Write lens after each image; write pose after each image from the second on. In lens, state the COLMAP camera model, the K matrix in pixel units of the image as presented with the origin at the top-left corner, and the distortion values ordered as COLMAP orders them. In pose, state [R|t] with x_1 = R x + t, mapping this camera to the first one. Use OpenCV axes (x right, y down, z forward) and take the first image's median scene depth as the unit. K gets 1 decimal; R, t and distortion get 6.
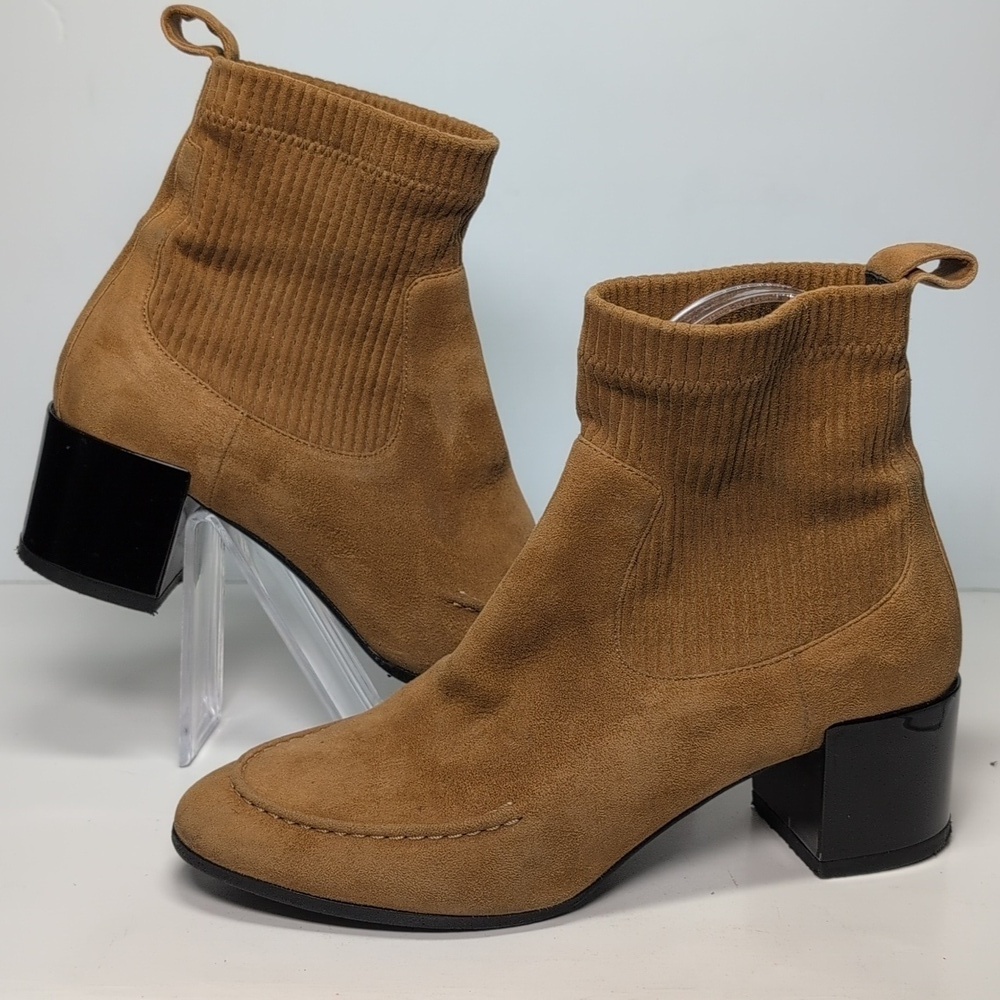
lens RADIAL K [[1980.3, 0, 500.0], [0, 1980.3, 500.0], [0, 0, 1]] dist [0.791589, -4.958486]
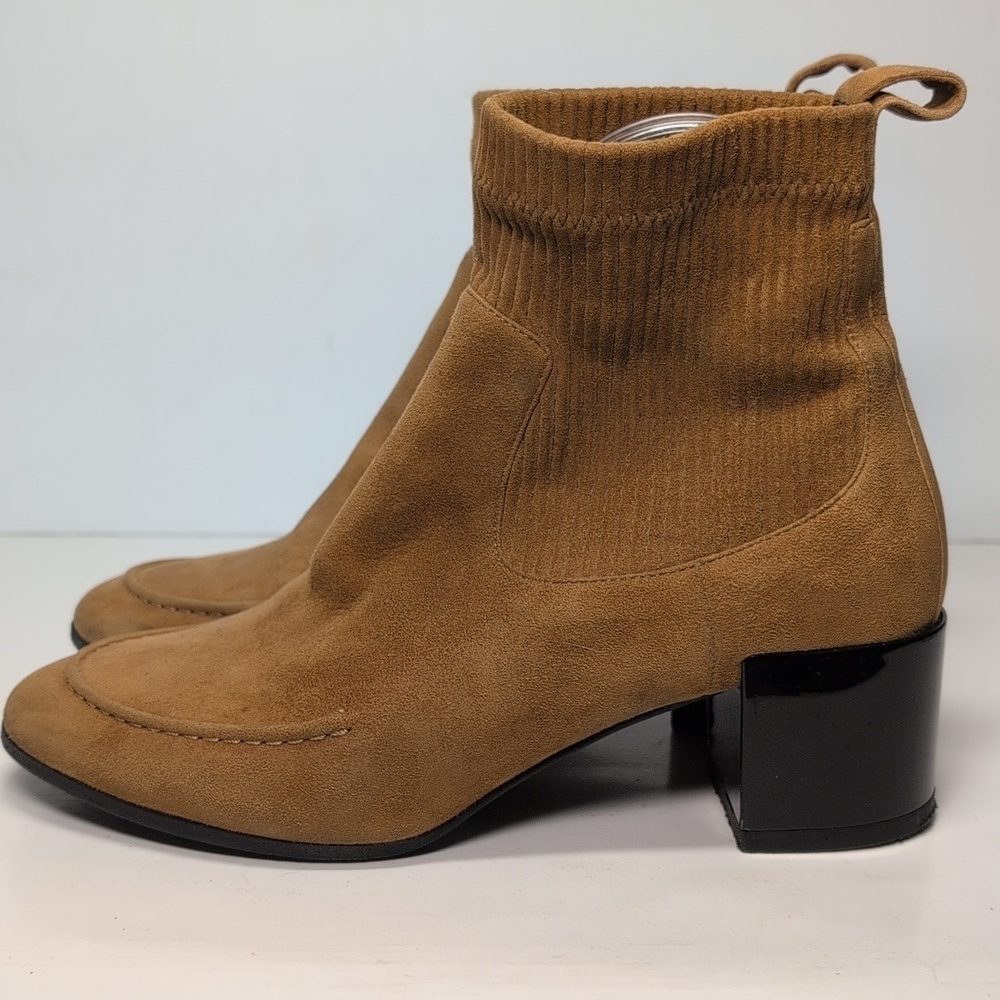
lens RADIAL K [[1980.3, 0, 500.0], [0, 1980.3, 500.0], [0, 0, 1]] dist [0.791589, -4.958486]
pose [[0.974868, 0.069460, -0.211676, 0.236843], [-0.068544, 0.997580, 0.011672, 0.046986], [0.211975, 0.003131, 0.977270, 0.186794]]
